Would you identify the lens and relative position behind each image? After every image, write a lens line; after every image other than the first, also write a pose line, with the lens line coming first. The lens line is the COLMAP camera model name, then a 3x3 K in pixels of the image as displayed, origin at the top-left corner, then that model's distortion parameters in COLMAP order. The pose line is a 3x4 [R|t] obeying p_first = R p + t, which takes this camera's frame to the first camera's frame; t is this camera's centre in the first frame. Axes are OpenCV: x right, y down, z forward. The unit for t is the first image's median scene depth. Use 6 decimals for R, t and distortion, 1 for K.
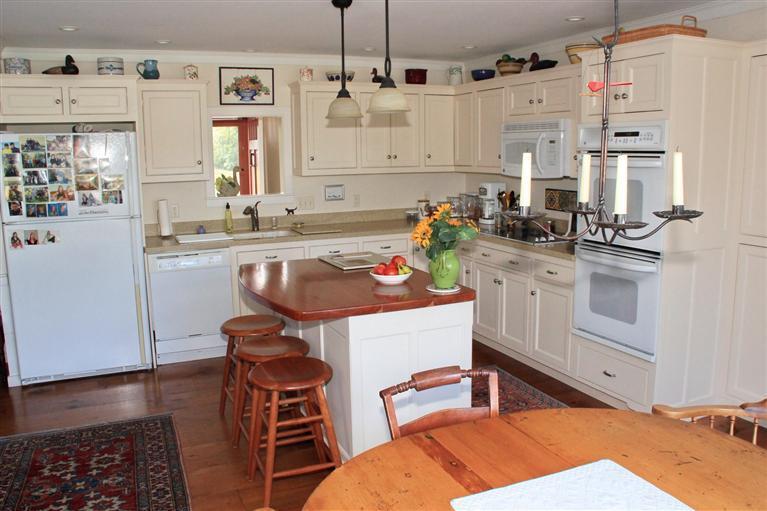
lens RADIAL K [[640.0, 0, 383.5], [0, 640.0, 255.5], [0, 0, 1]] dist [-0.182008, 0.141385]
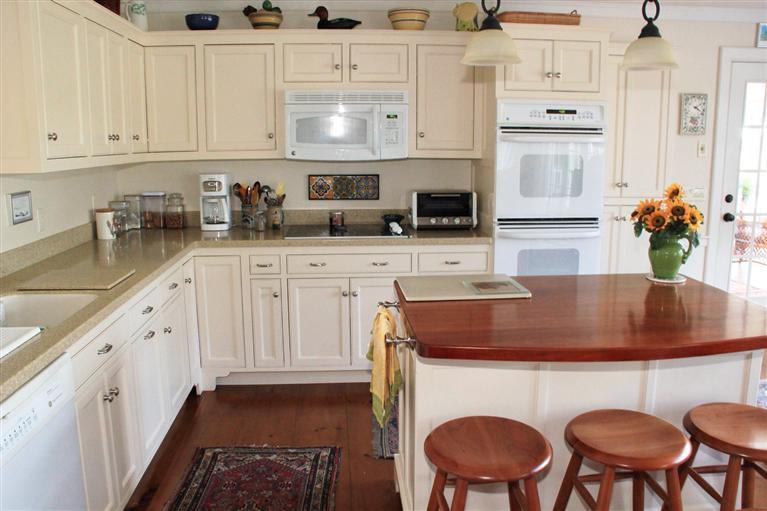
lens RADIAL K [[640.0, 0, 383.5], [0, 640.0, 255.5], [0, 0, 1]] dist [-0.182008, 0.141385]
pose [[0.325316, -0.153819, 0.933011, -0.683551], [0.149901, 0.982593, 0.109727, -0.109055], [-0.933648, 0.104163, 0.342711, 0.875651]]
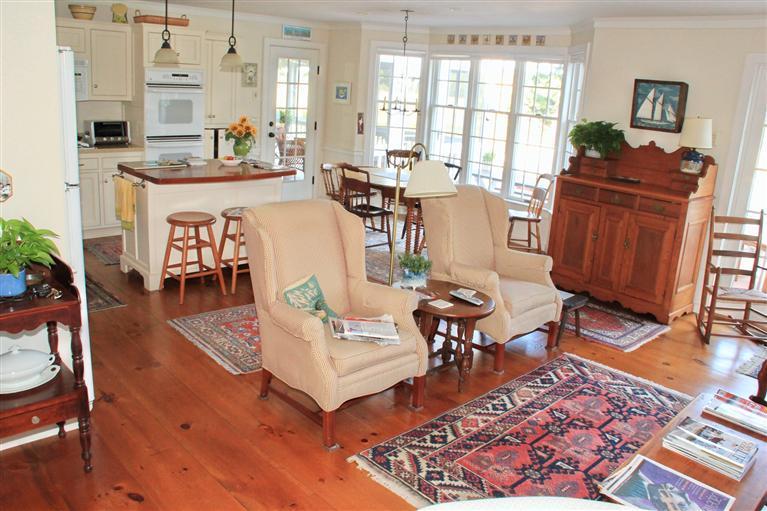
lens RADIAL K [[640.0, 0, 383.5], [0, 640.0, 255.5], [0, 0, 1]] dist [-0.182008, 0.141385]
pose [[-0.326545, -0.255163, 0.910088, -1.539355], [0.093135, 0.949499, 0.299630, -0.170700], [-0.940582, 0.182603, -0.286289, 0.982912]]
